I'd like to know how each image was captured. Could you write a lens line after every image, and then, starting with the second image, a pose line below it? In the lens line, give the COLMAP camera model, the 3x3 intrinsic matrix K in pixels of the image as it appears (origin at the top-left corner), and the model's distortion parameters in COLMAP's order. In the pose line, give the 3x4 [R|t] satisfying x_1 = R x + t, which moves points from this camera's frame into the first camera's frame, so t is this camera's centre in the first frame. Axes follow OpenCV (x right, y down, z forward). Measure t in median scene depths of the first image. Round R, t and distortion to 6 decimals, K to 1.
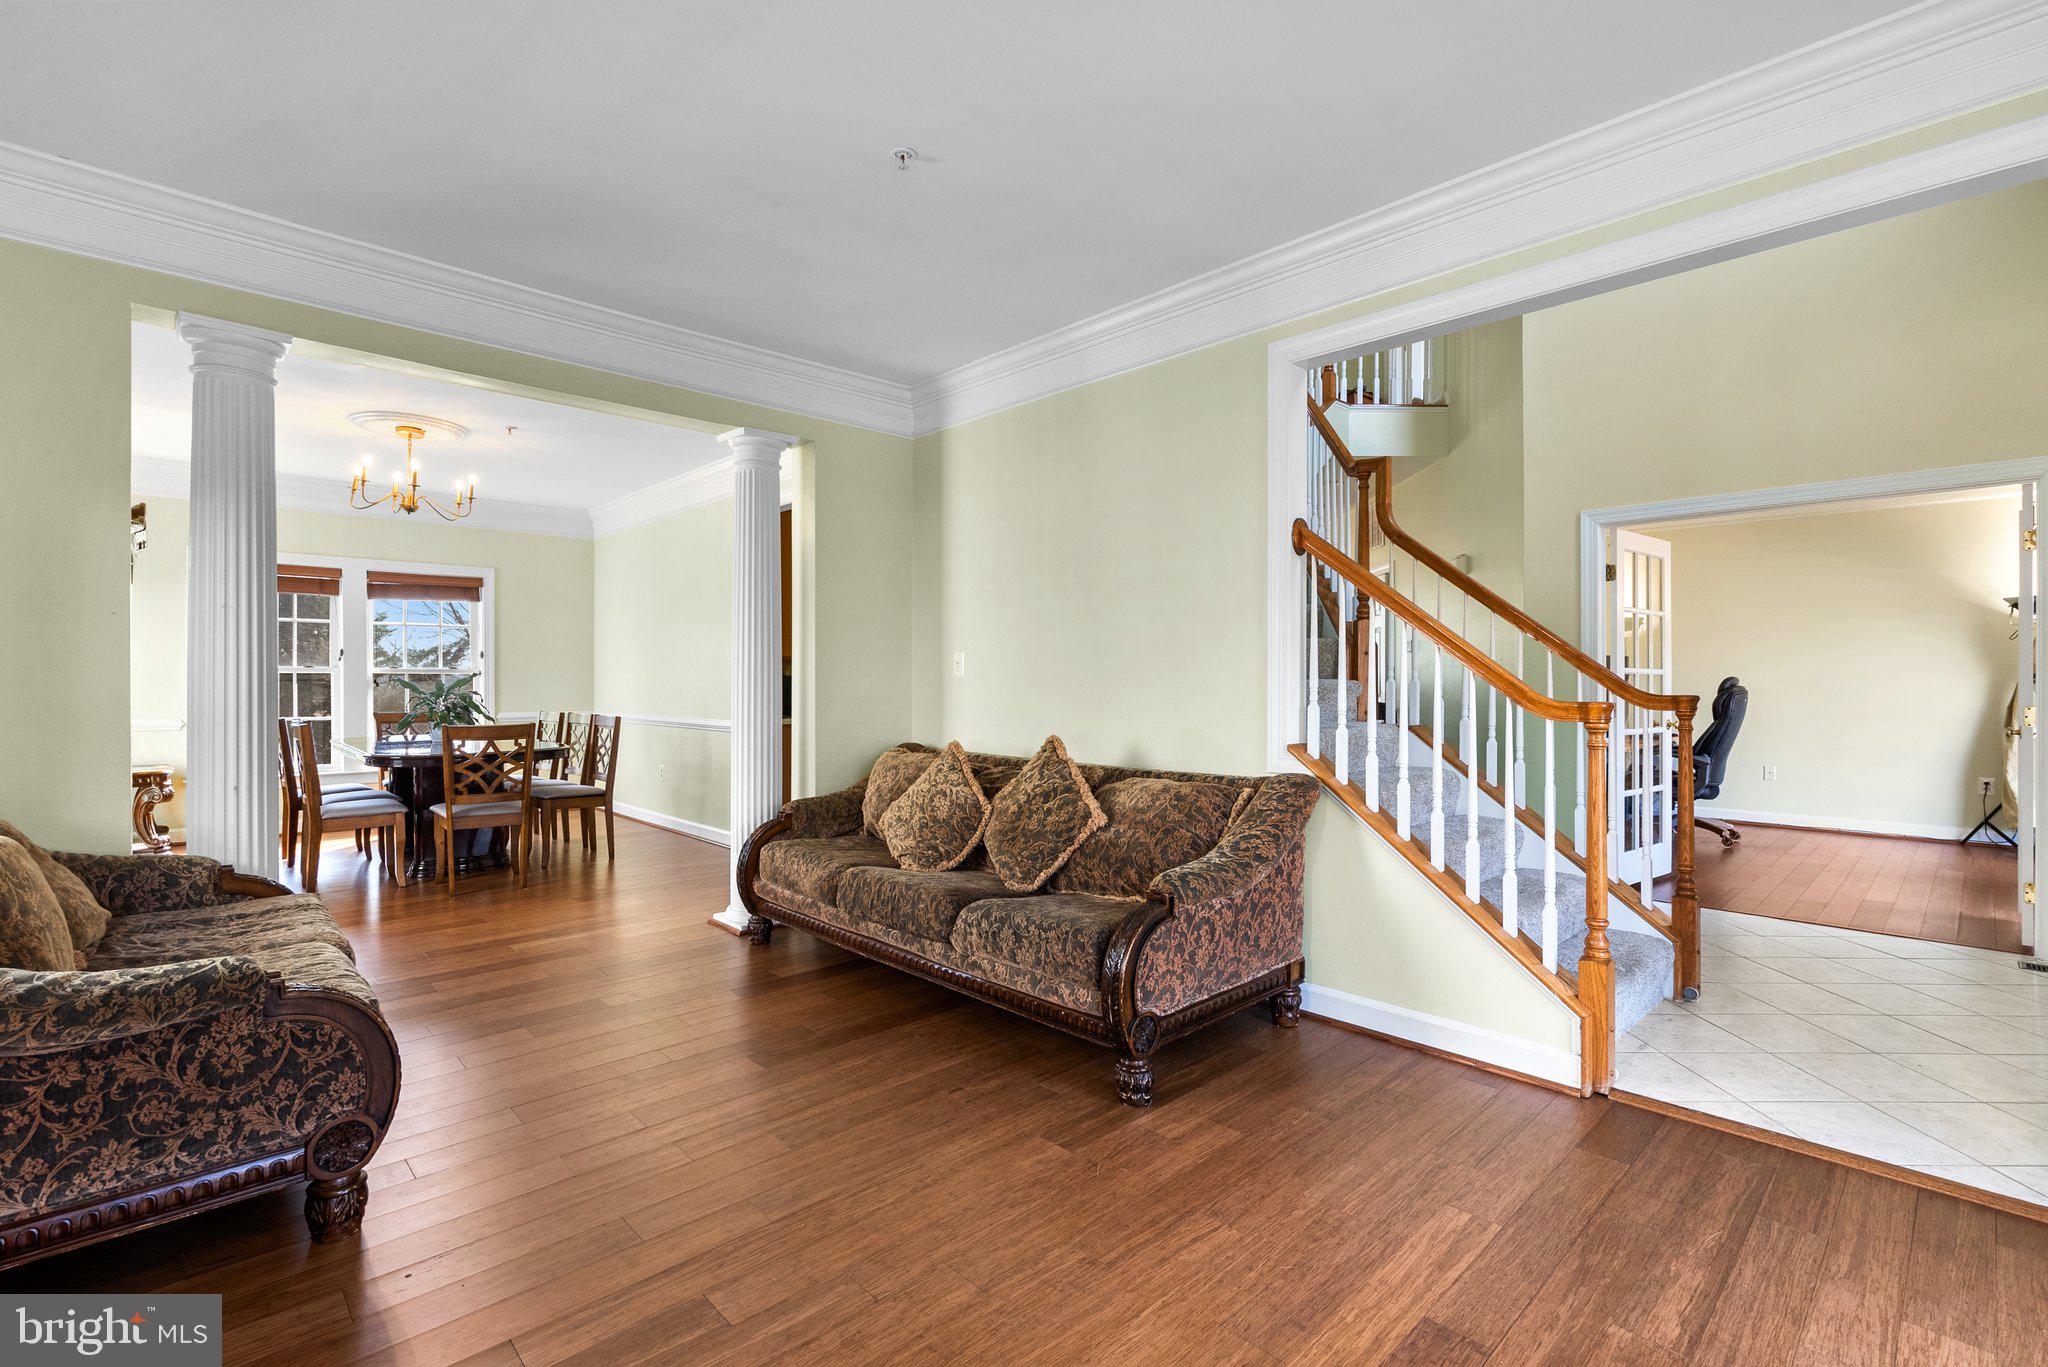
lens RADIAL K [[934.1, 0, 1025.2], [0, 934.1, 678.1], [0, 0, 1]] dist [-0.001333, 0.000071]
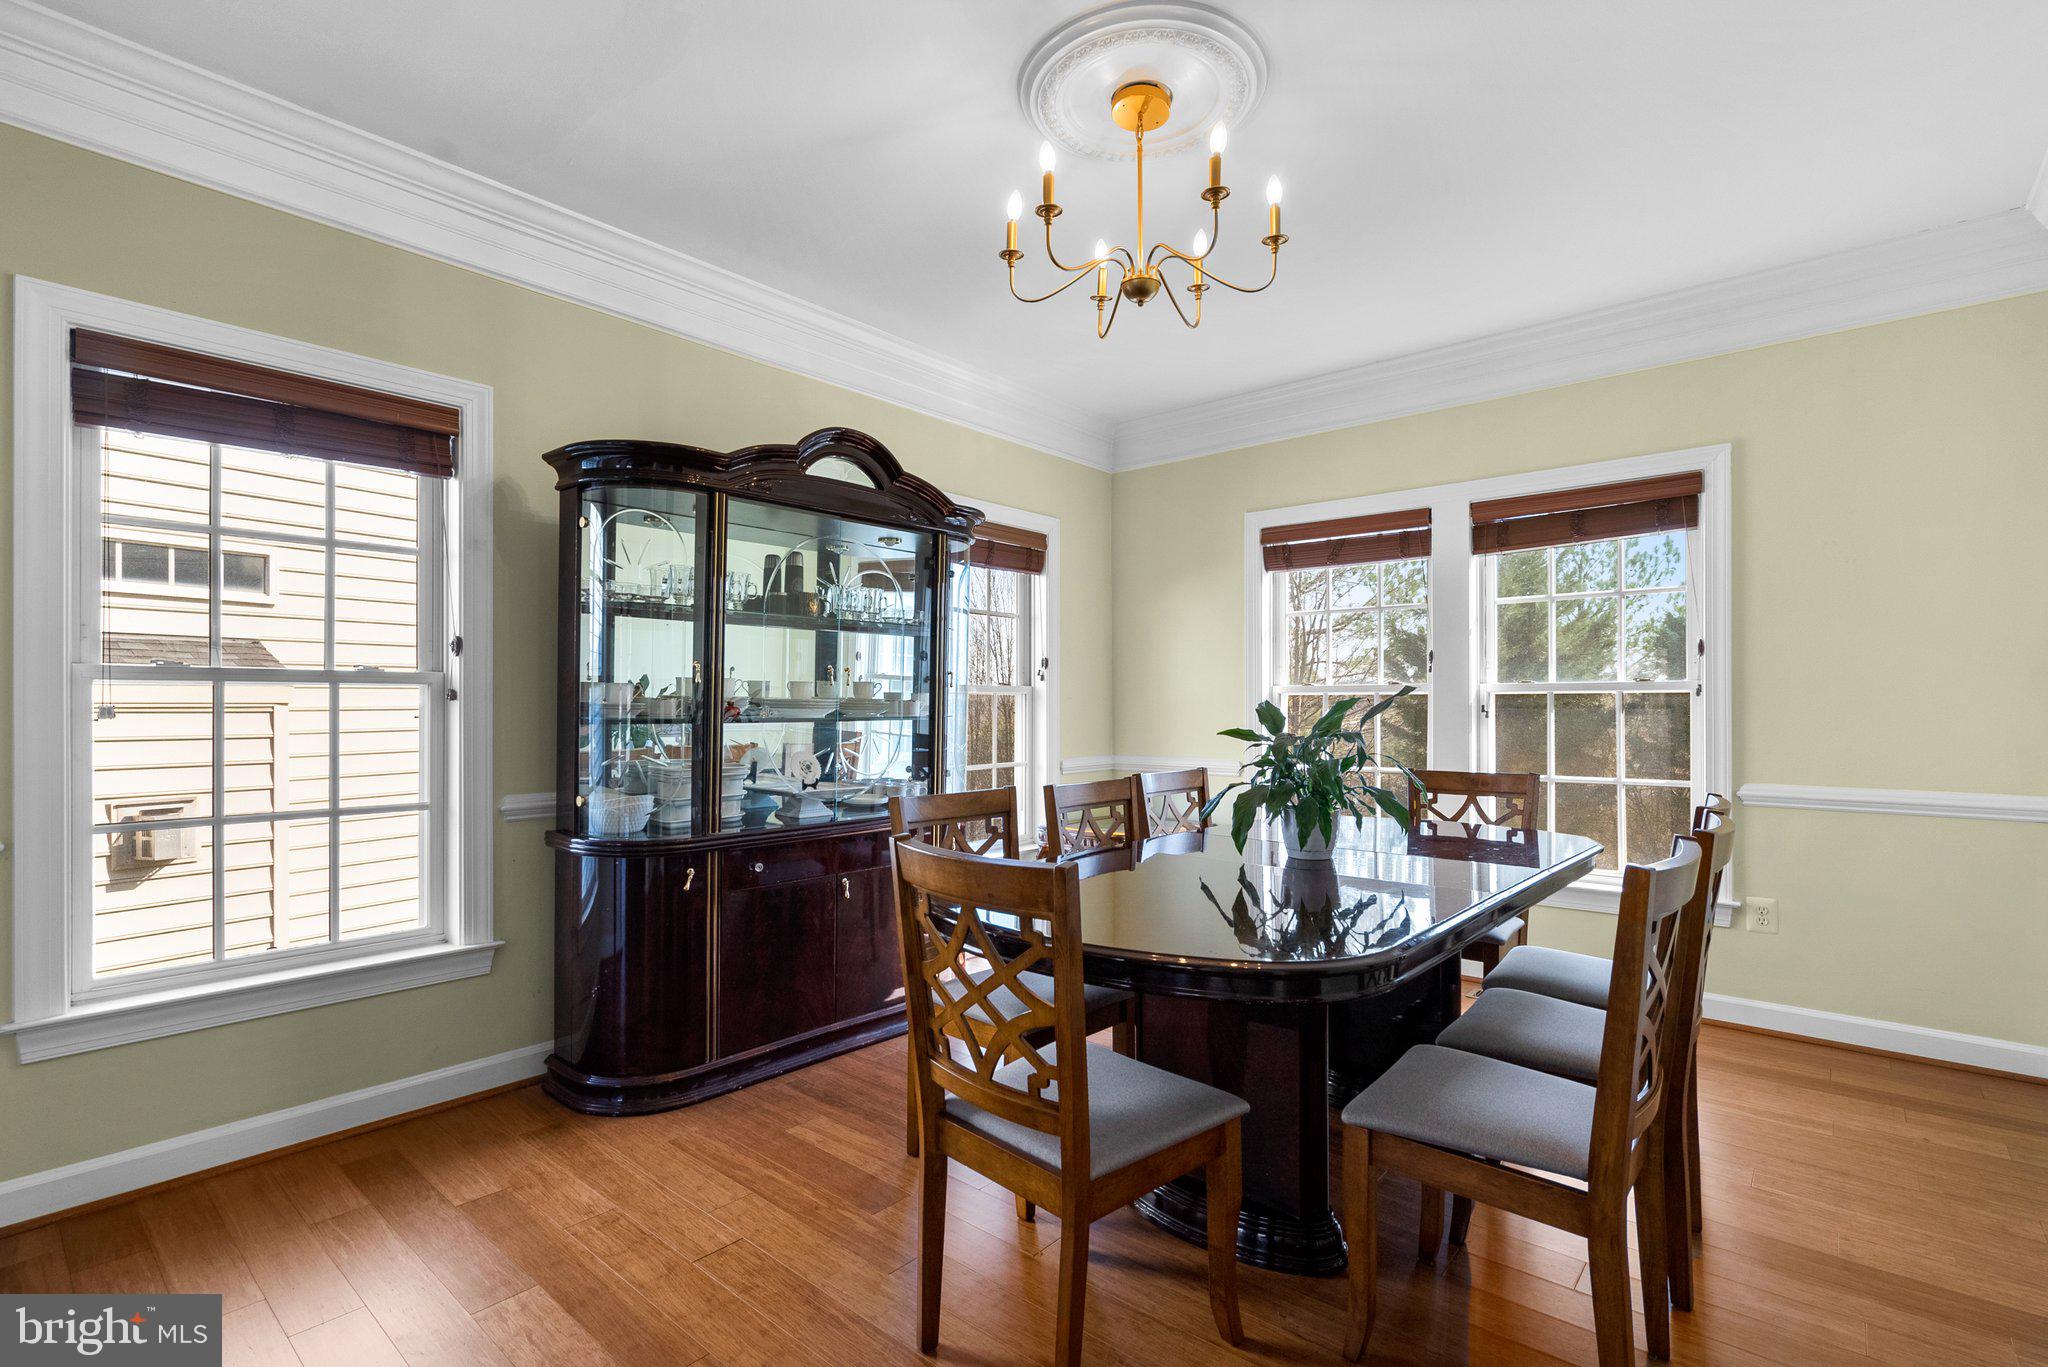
lens RADIAL K [[934.1, 0, 1025.3], [0, 934.1, 698.3], [0, 0, 1]] dist [-0.001333, 0.000071]
pose [[0.097715, -0.008774, -0.995176, -0.172669], [-0.005262, 0.999943, -0.009333, 0.006167], [0.995200, 0.006148, 0.097664, 0.637985]]
